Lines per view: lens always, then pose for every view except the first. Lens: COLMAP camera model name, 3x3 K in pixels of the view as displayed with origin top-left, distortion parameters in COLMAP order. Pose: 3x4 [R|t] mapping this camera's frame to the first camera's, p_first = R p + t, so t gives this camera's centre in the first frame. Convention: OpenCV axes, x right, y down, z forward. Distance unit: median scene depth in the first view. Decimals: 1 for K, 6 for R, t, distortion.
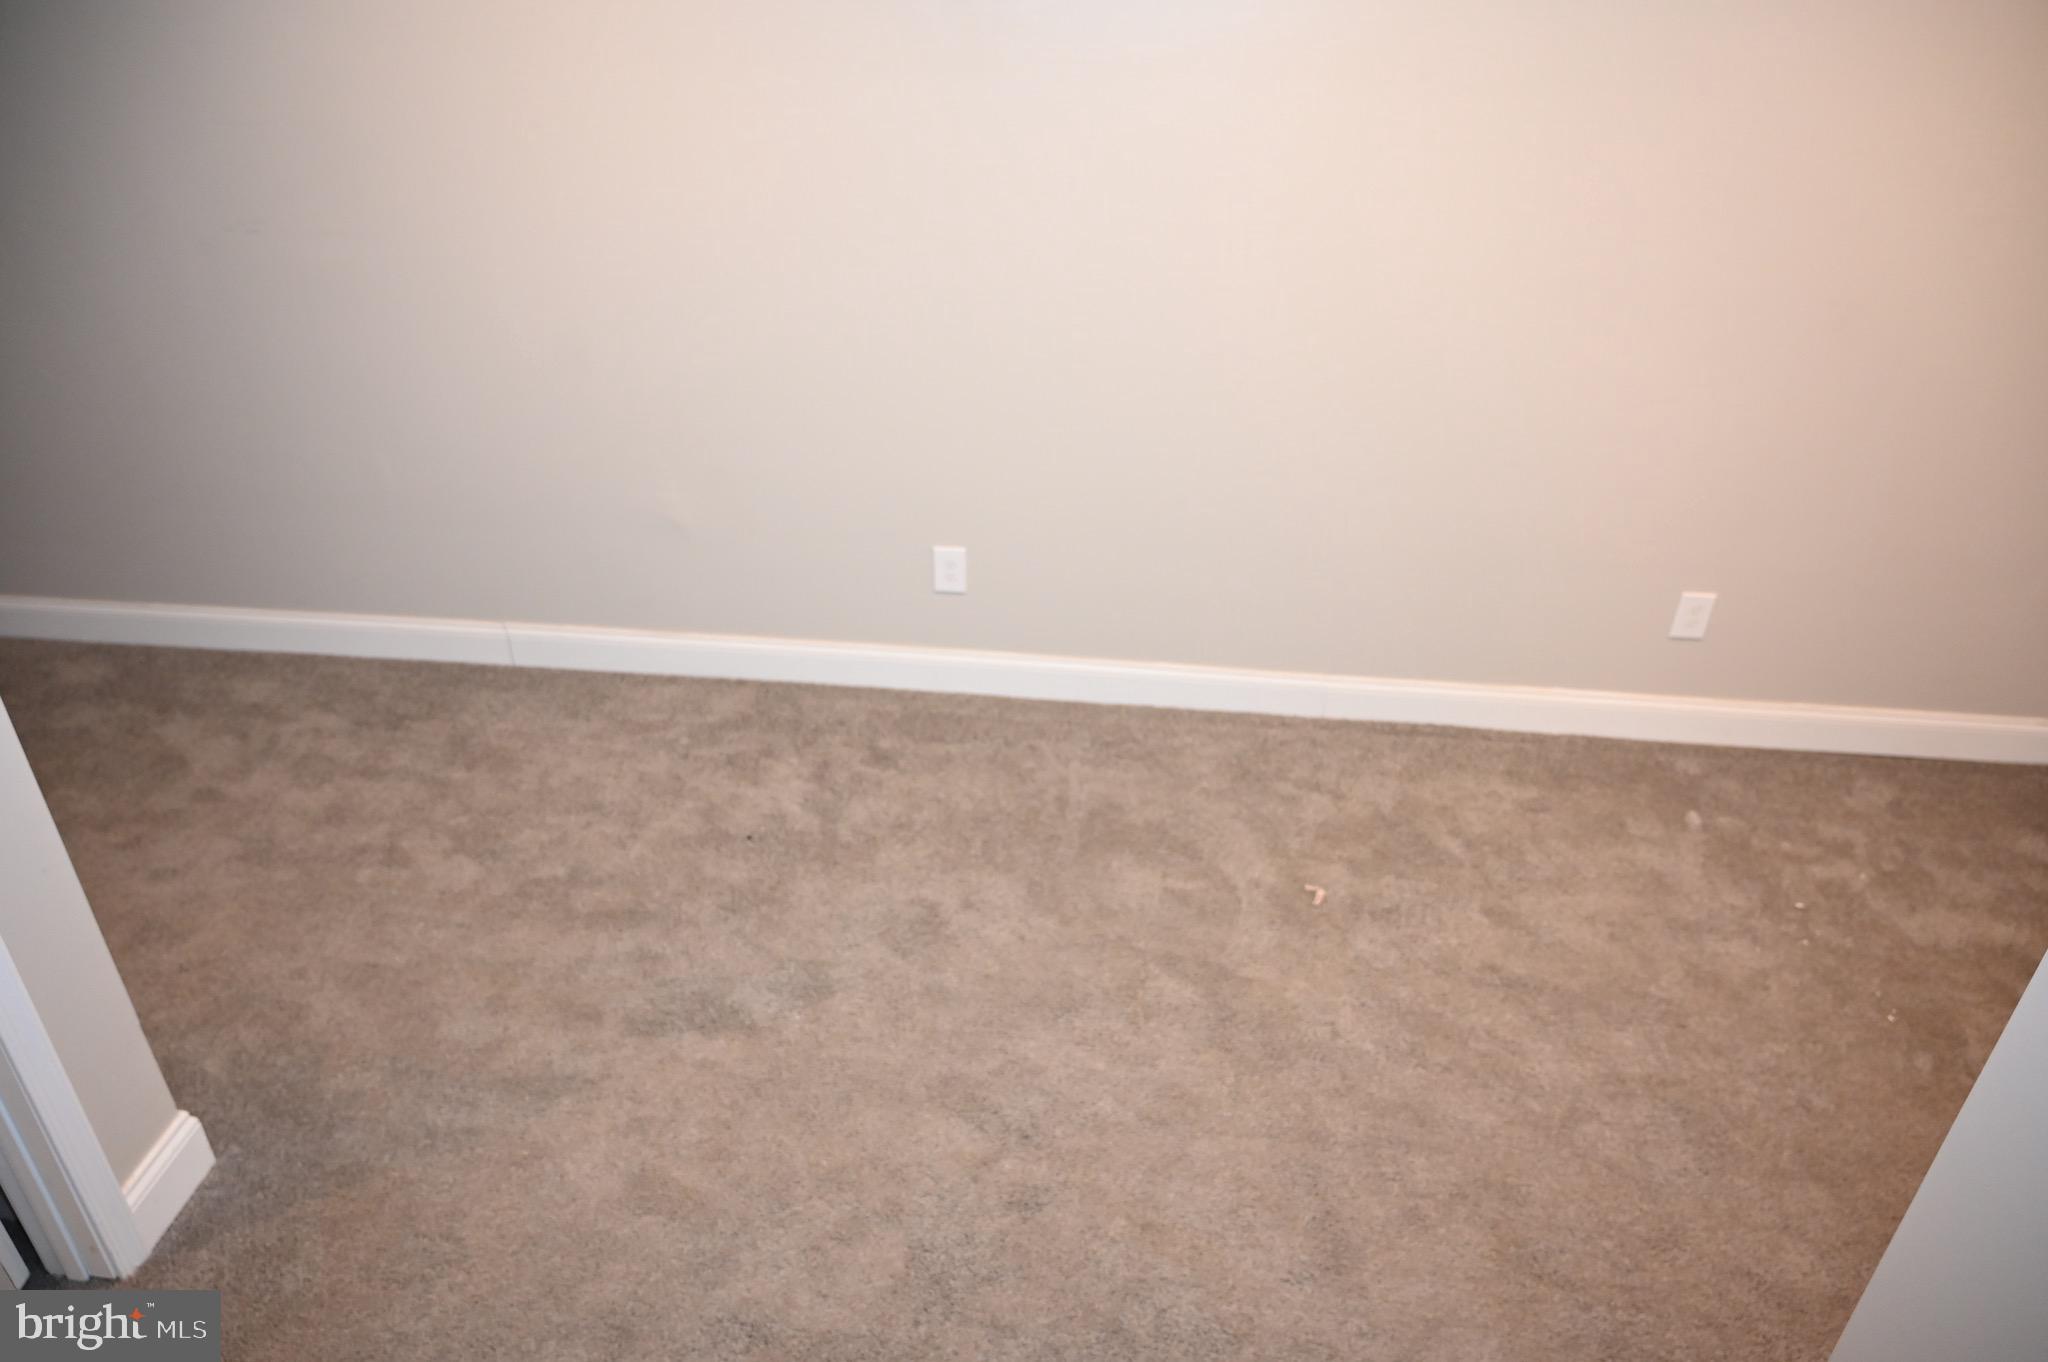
lens RADIAL K [[1351.6, 0, 1016.6], [0, 1351.6, 685.8], [0, 0, 1]] dist [-0.010658, -0.001248]
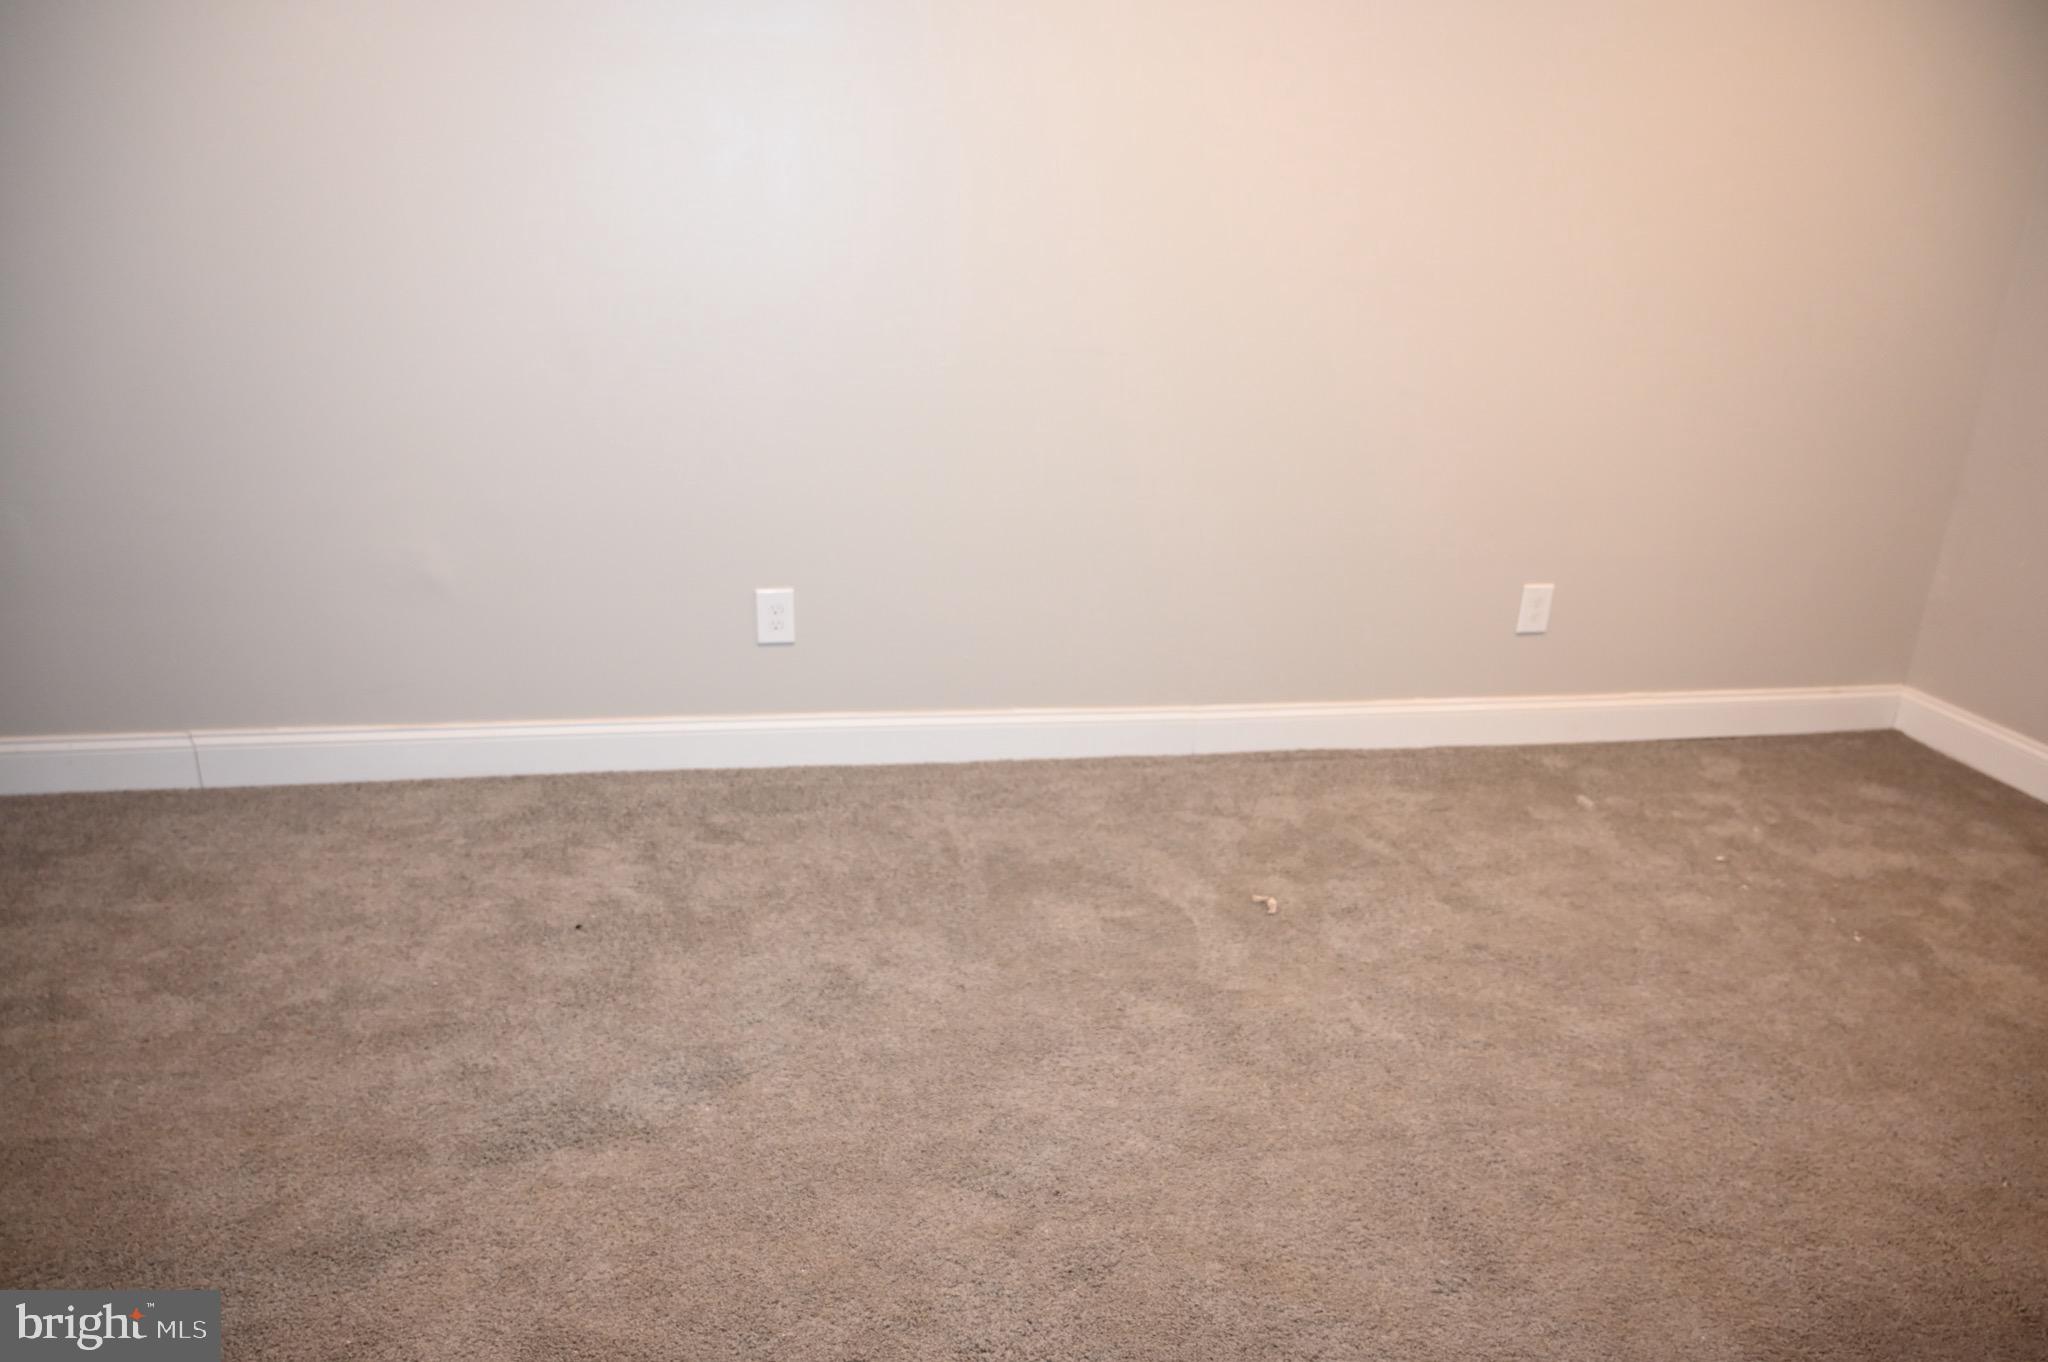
lens RADIAL K [[1351.6, 0, 1028.9], [0, 1351.6, 677.4], [0, 0, 1]] dist [-0.010658, -0.001248]
pose [[0.960436, -0.073847, 0.268531, -0.159008], [0.122201, 0.978172, -0.168065, 0.145123], [-0.250258, 0.194230, 0.948496, 0.184543]]
